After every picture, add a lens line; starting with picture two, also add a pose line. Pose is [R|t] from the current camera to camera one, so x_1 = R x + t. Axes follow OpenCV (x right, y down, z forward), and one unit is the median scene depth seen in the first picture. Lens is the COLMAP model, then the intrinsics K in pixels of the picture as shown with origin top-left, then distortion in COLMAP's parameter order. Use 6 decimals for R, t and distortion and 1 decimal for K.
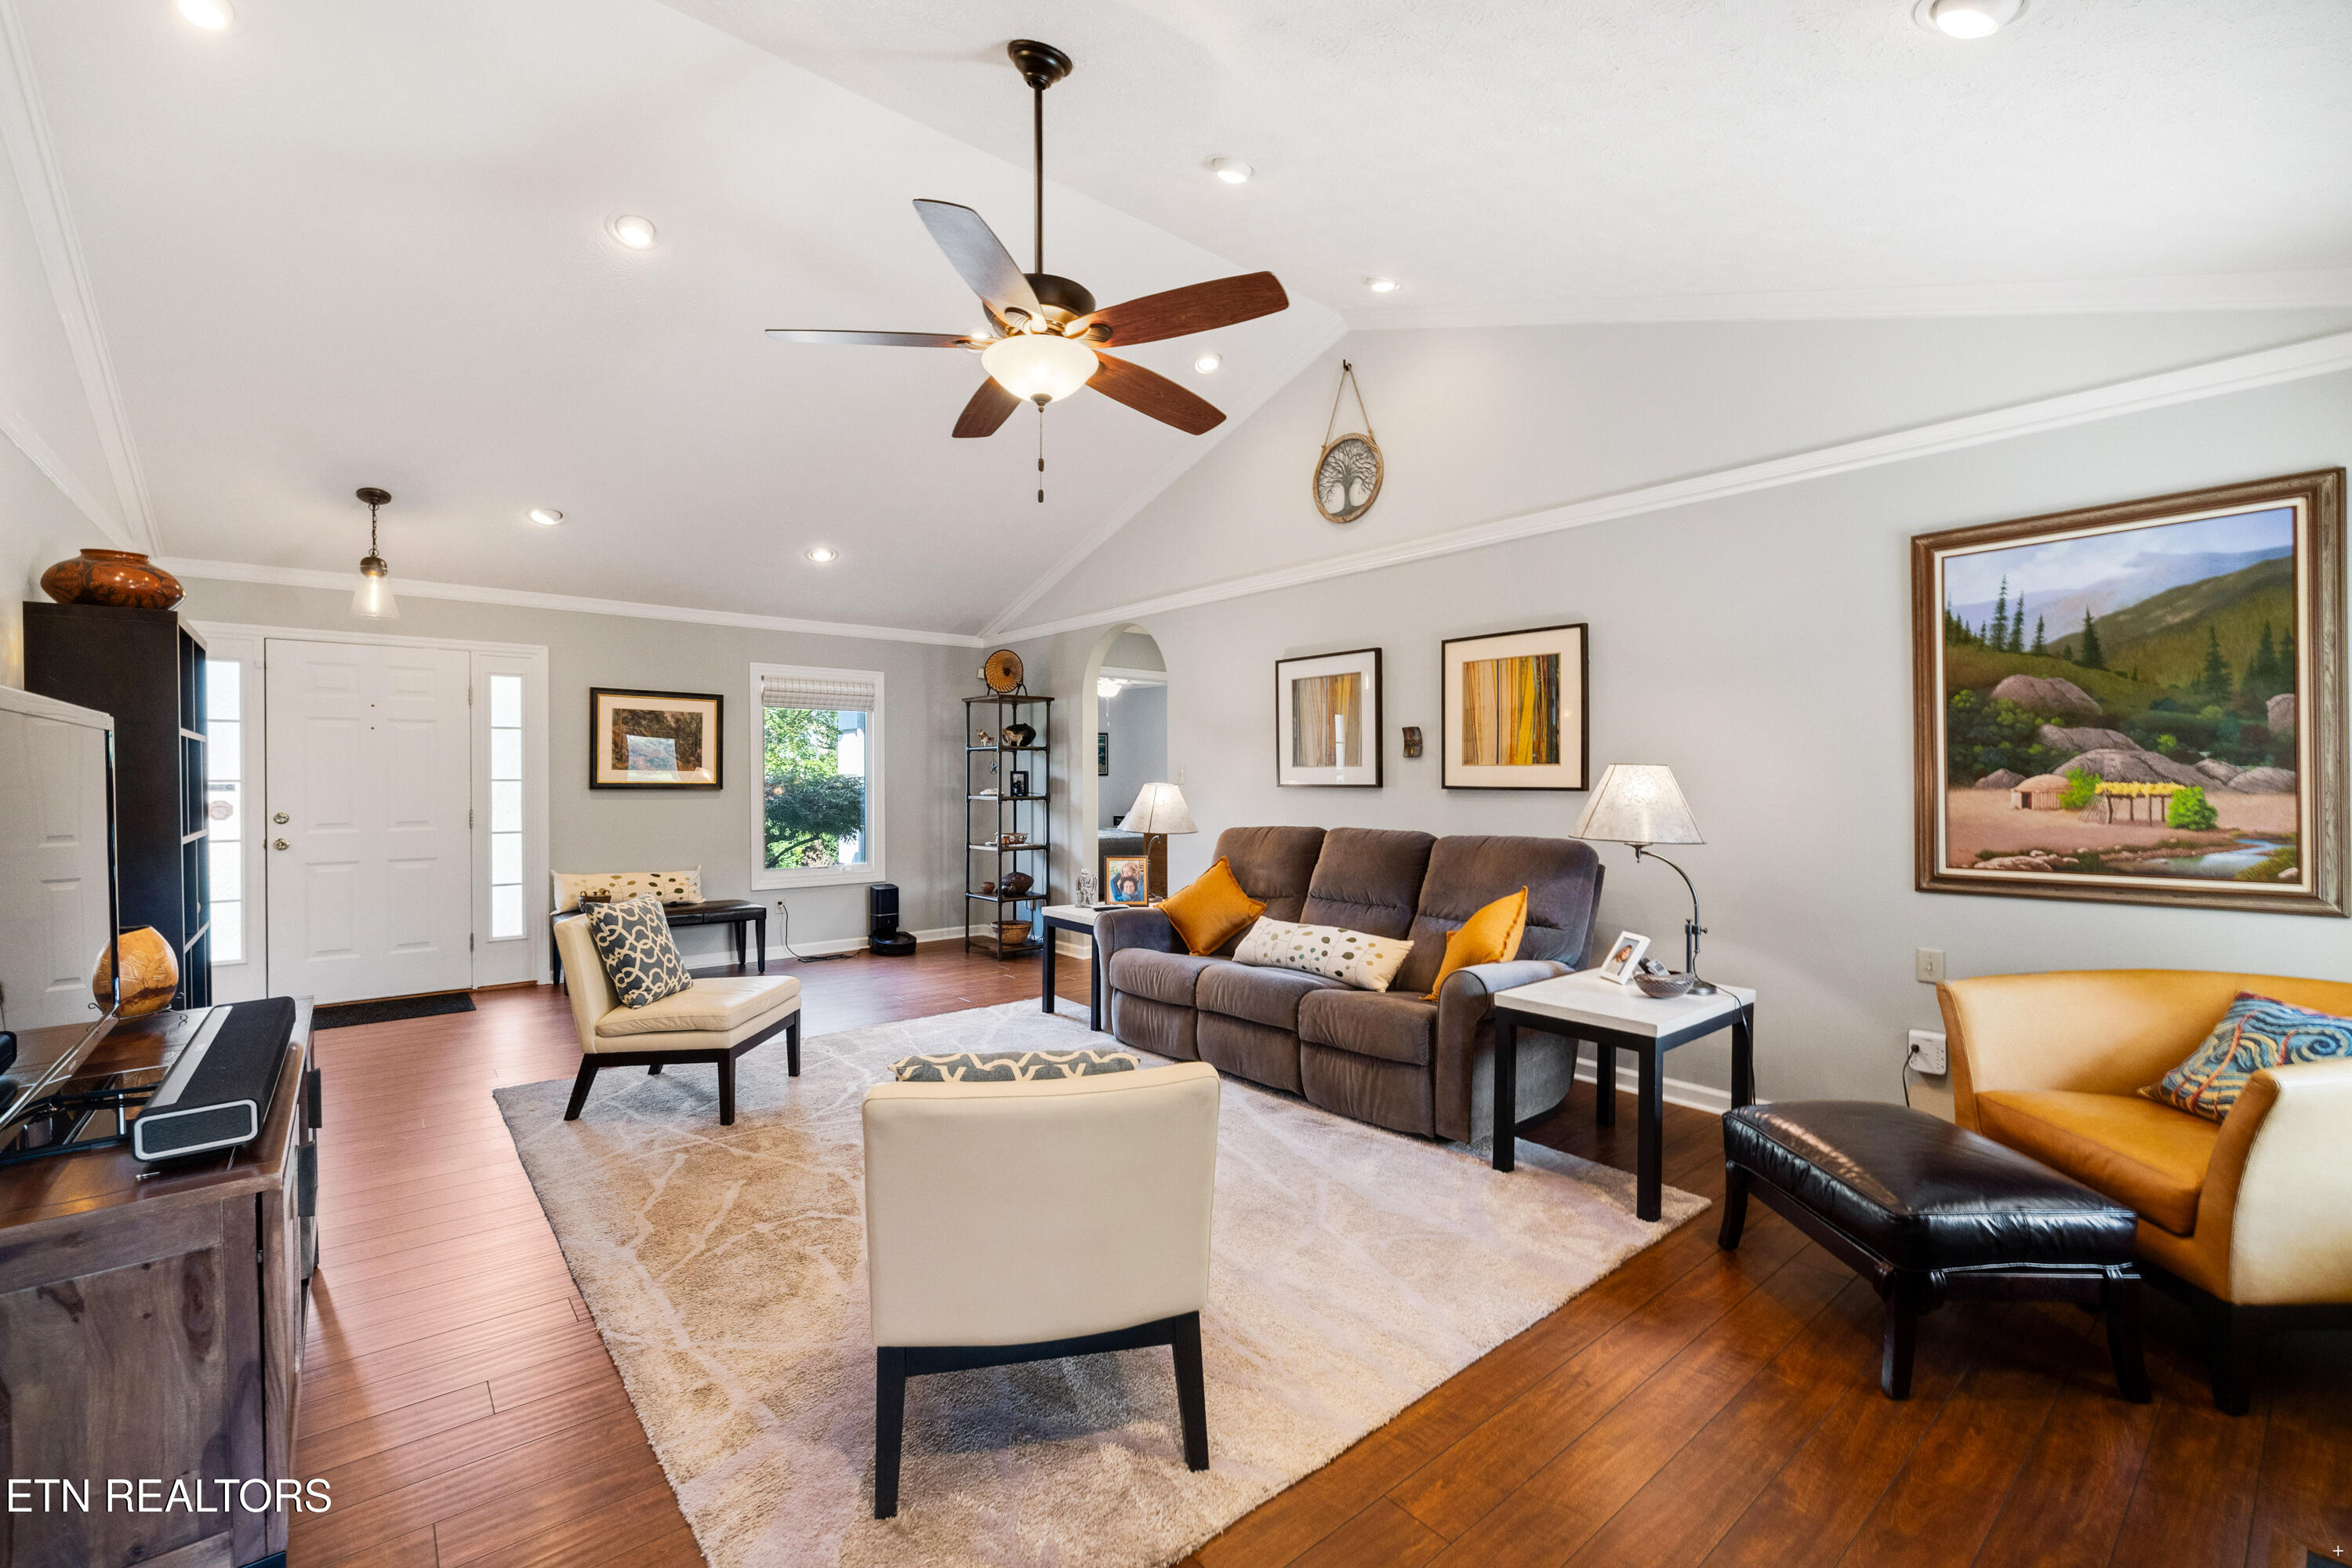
lens RADIAL K [[994.4, 0, 1167.8], [0, 994.4, 776.6], [0, 0, 1]] dist [0.000464, 0.000904]
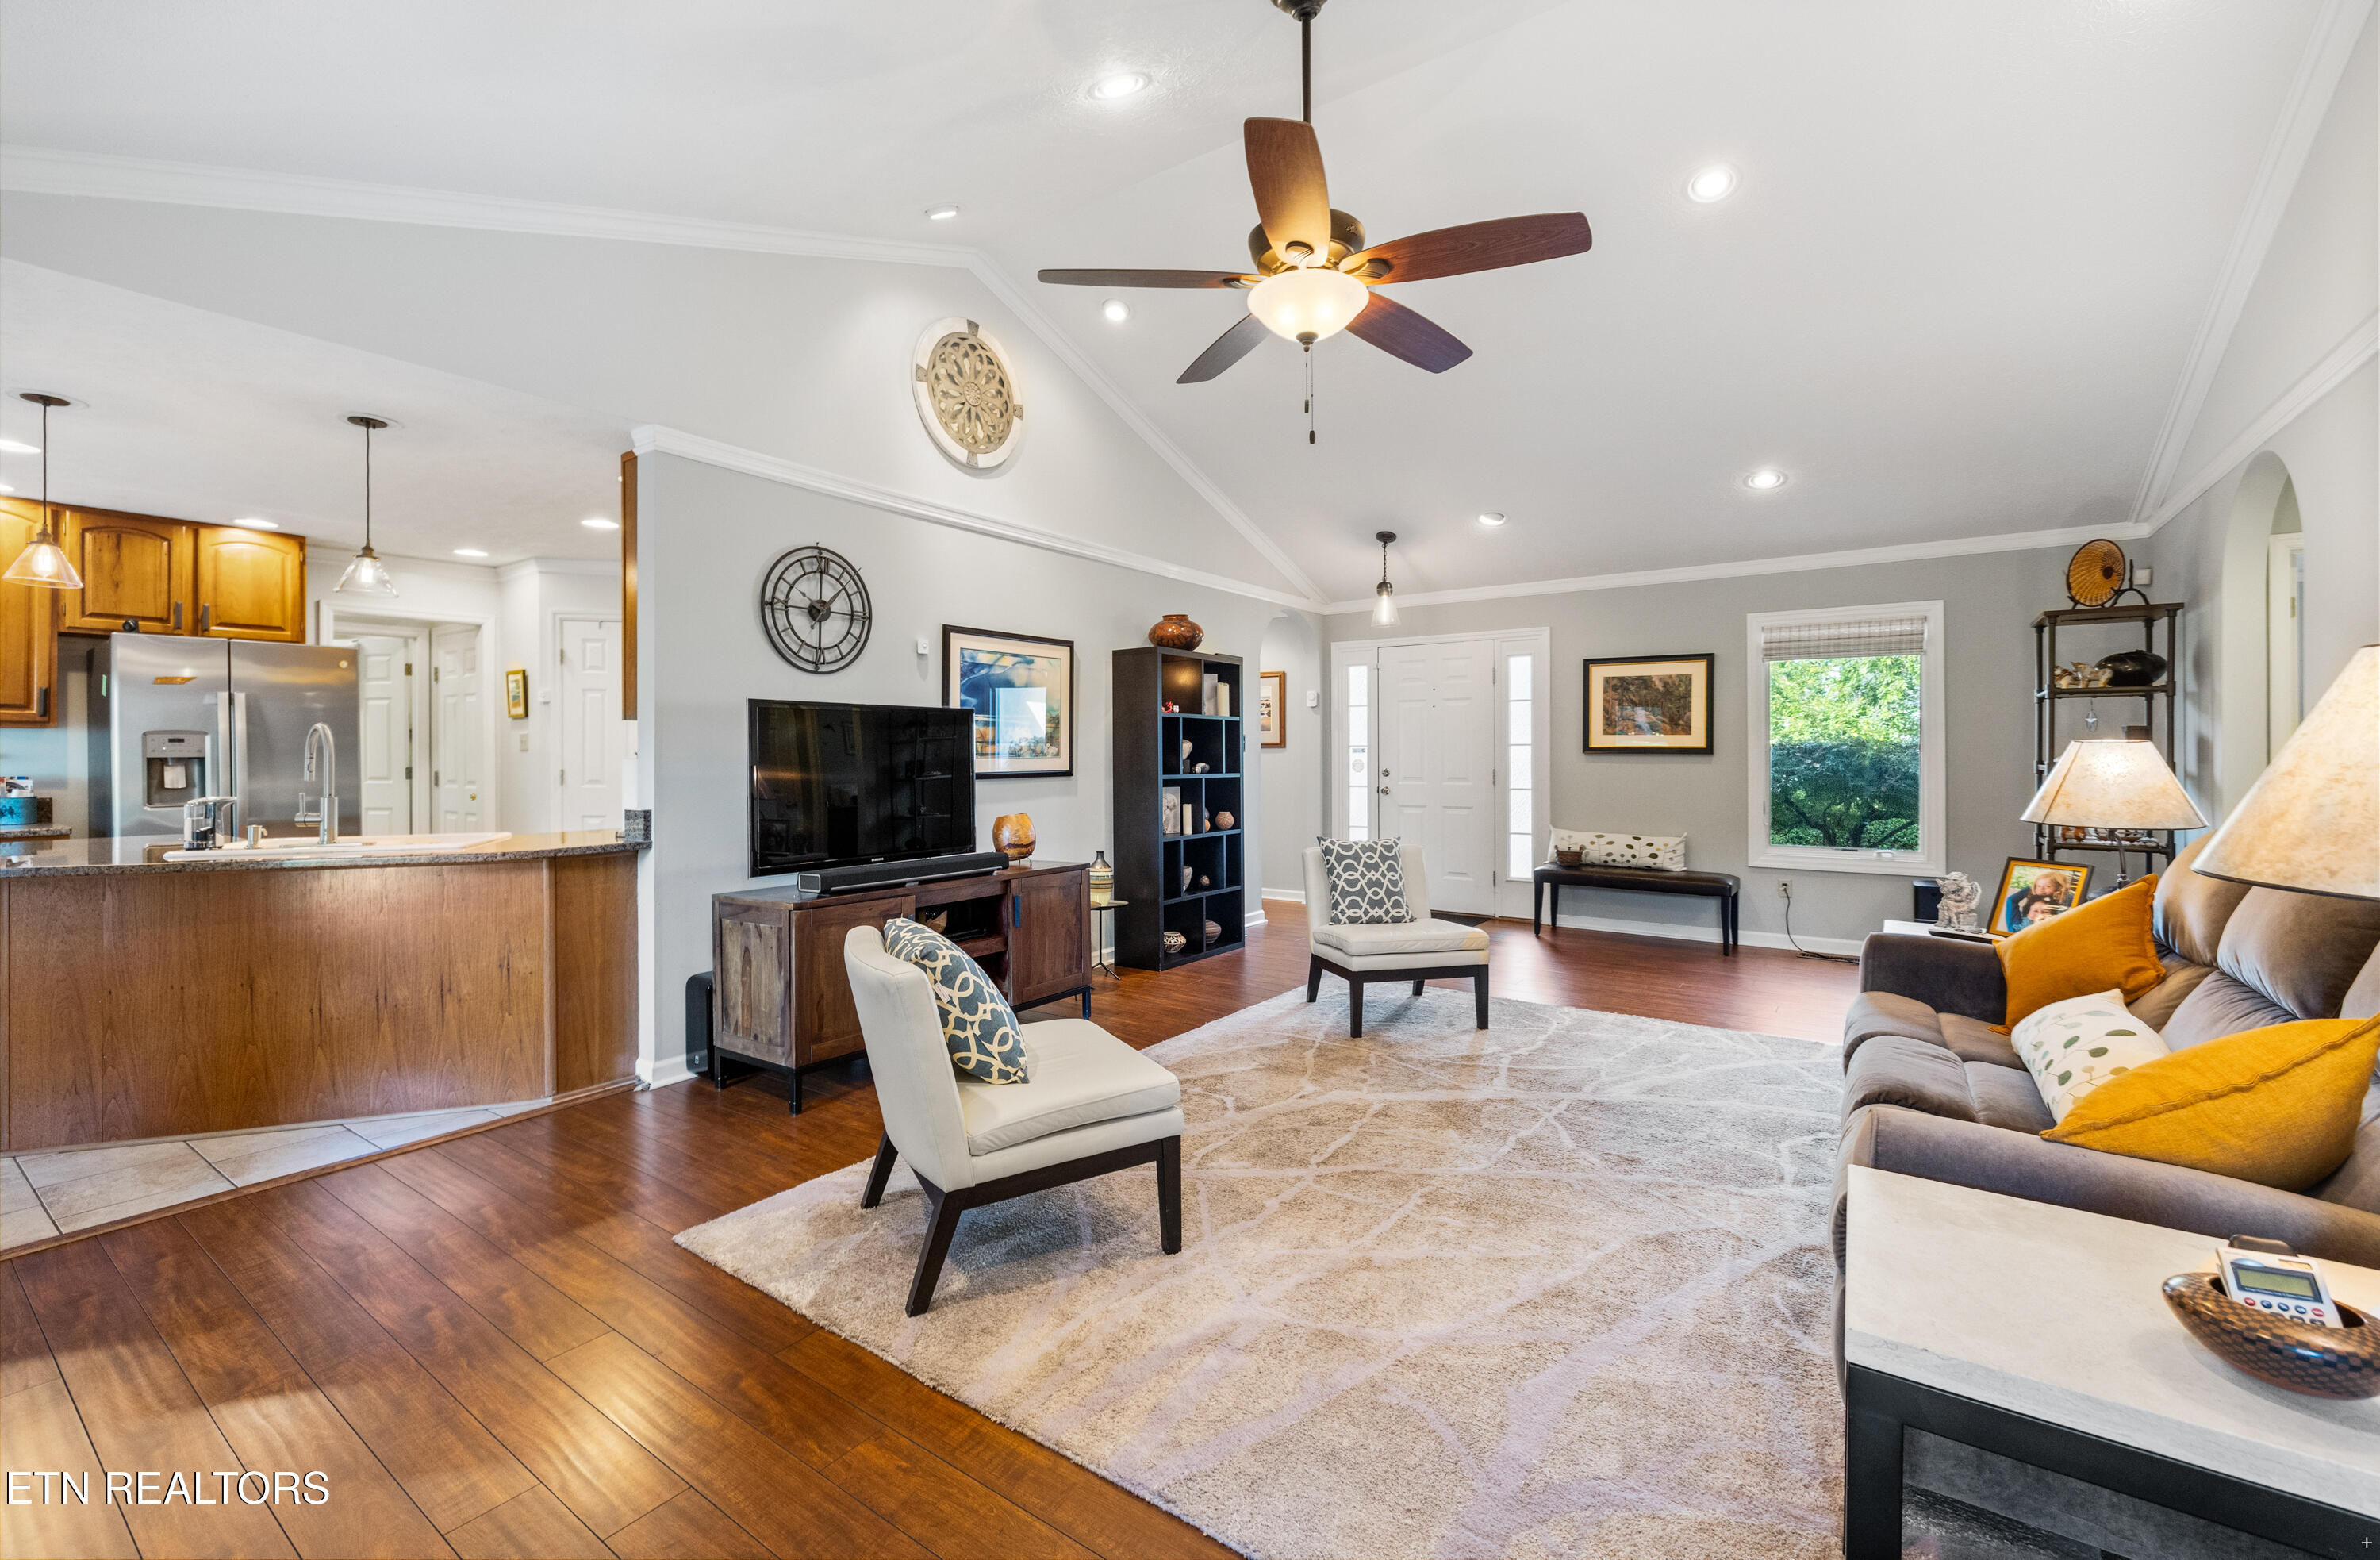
lens RADIAL K [[1001.1, 0, 1178.8], [0, 1001.1, 747.6], [0, 0, 1]] dist [-0.000150, 0.000219]
pose [[0.251123, -0.005913, -0.967937, 0.384499], [0.002700, 0.999982, -0.005408, 0.011790], [0.967951, -0.001255, 0.251134, 0.311514]]
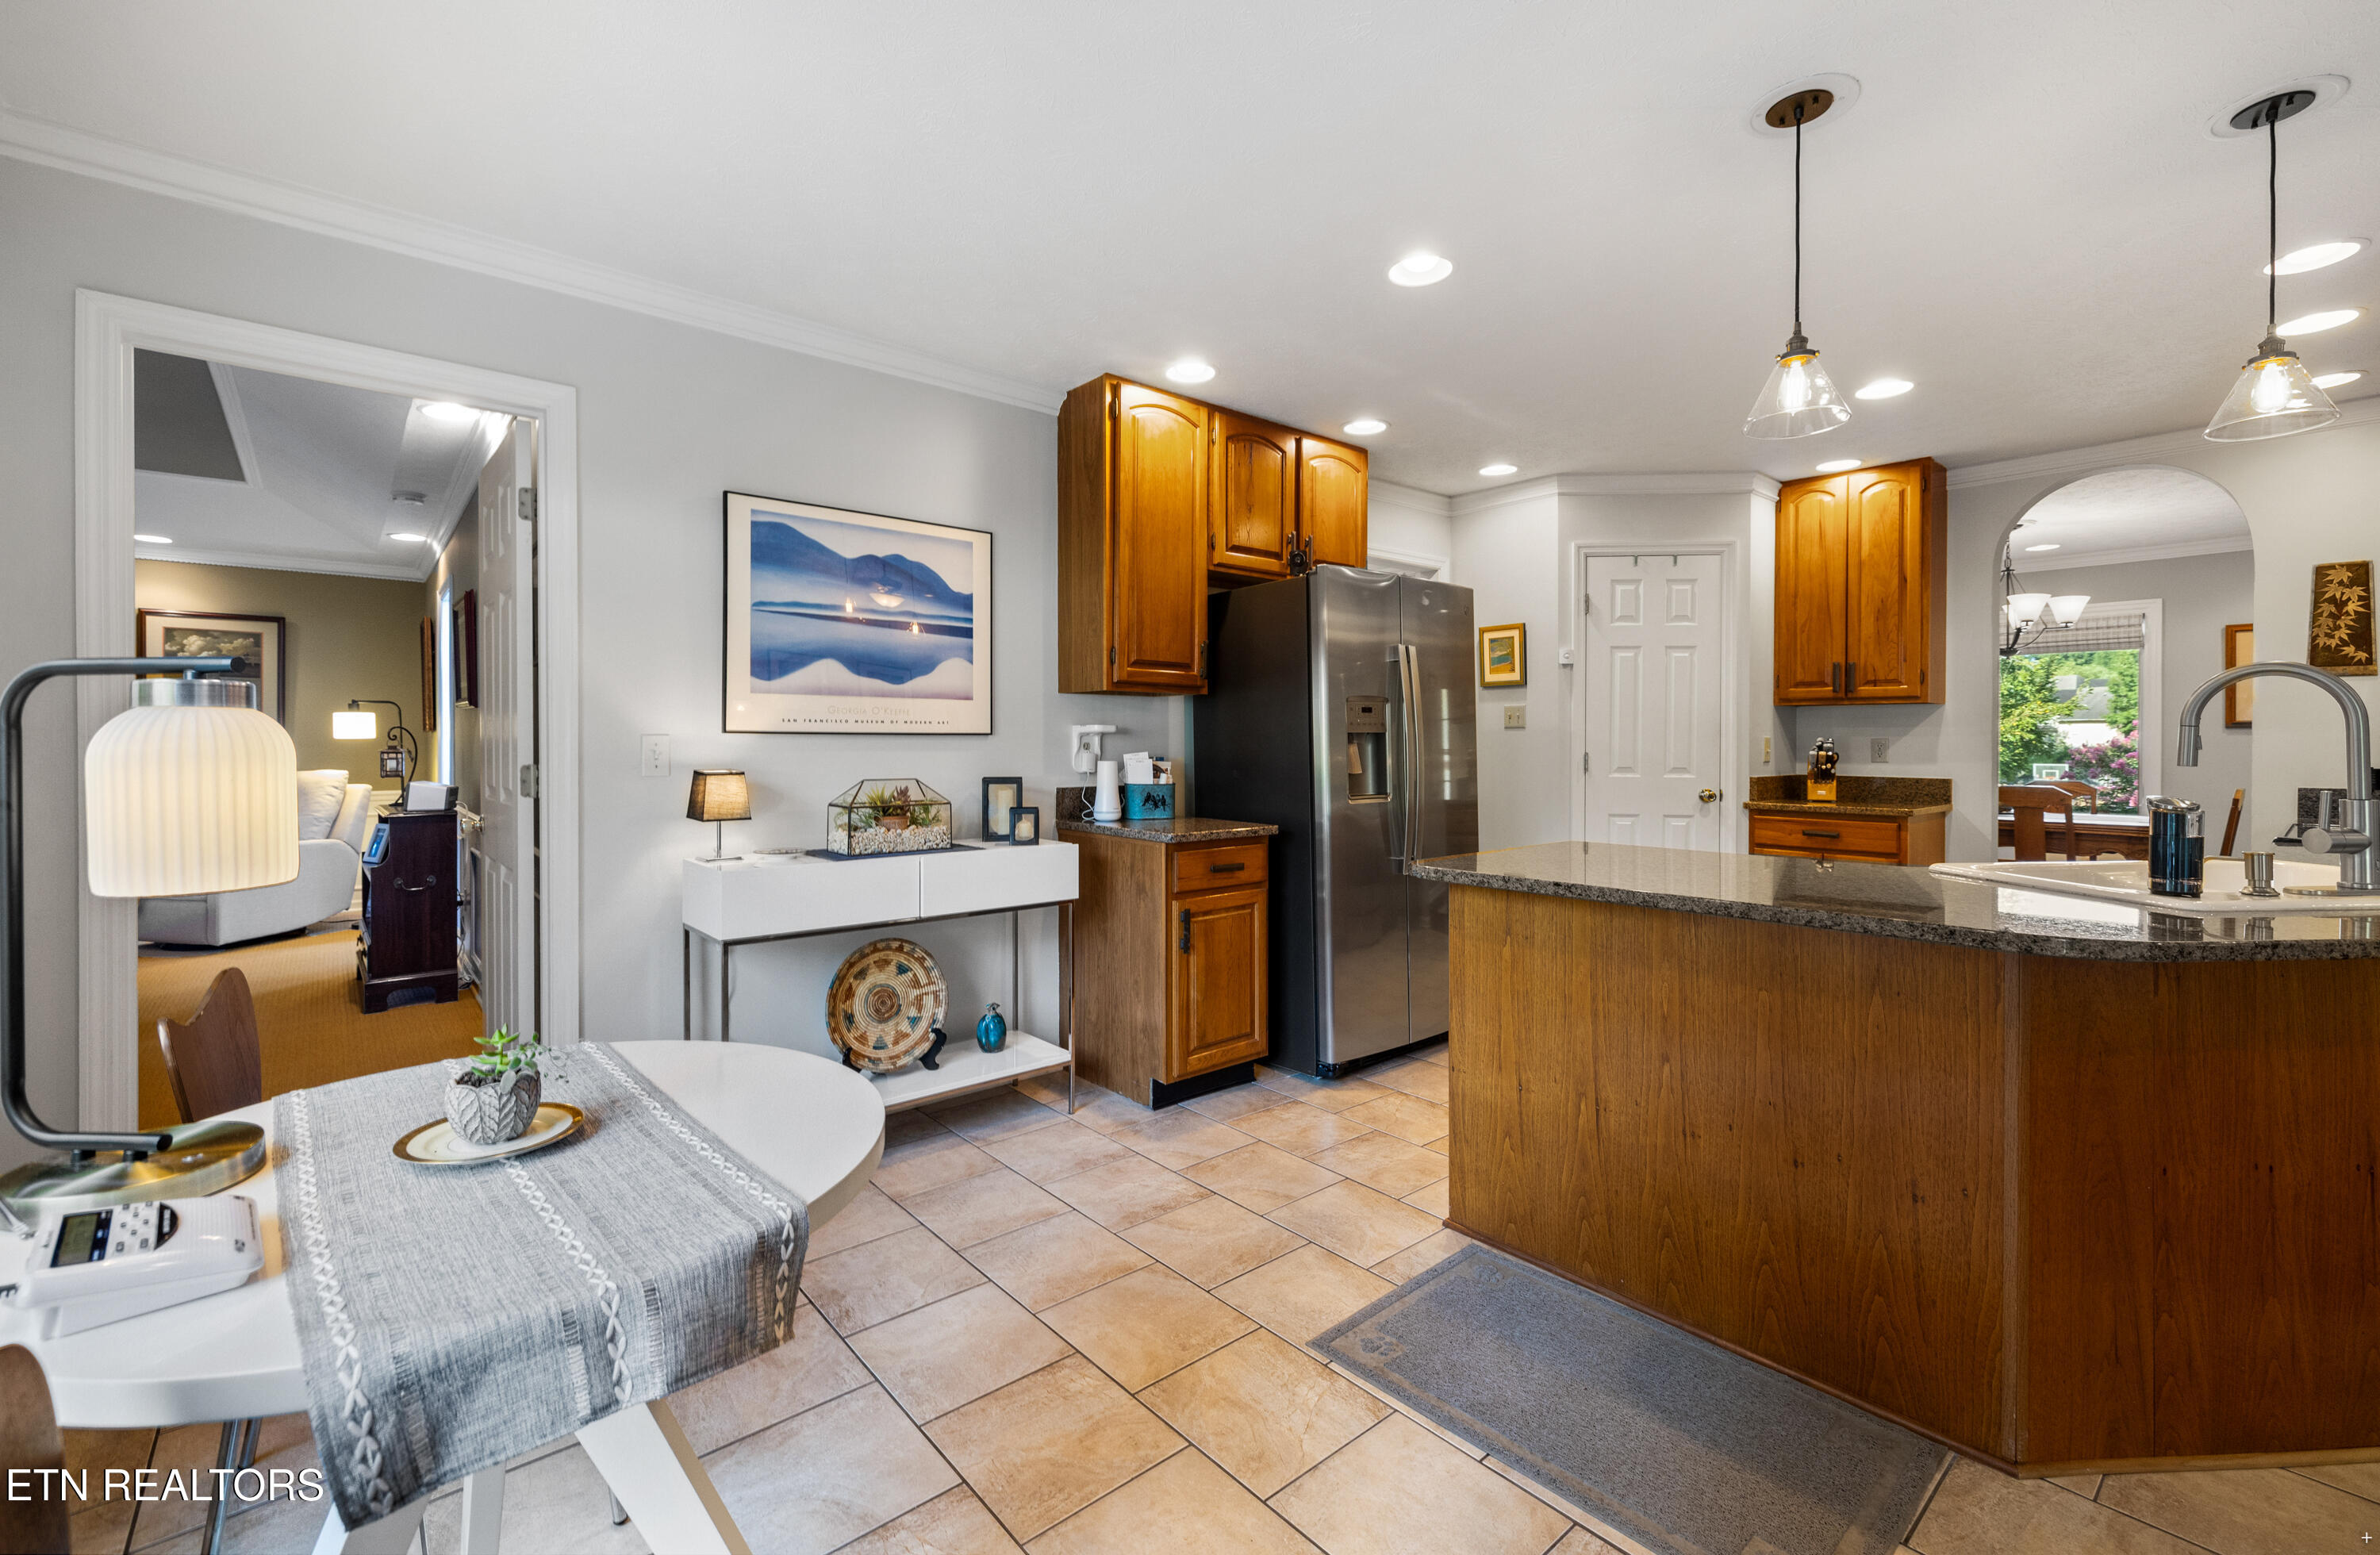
lens RADIAL K [[1010.7, 0, 1180.3], [0, 1010.7, 747.2], [0, 0, 1]] dist [0.009055, -0.000814]
pose [[0.006713, 0.004829, -0.999966, 0.010794], [-0.000458, 0.999988, 0.004826, 0.018681], [0.999977, 0.000425, 0.006715, -0.371801]]
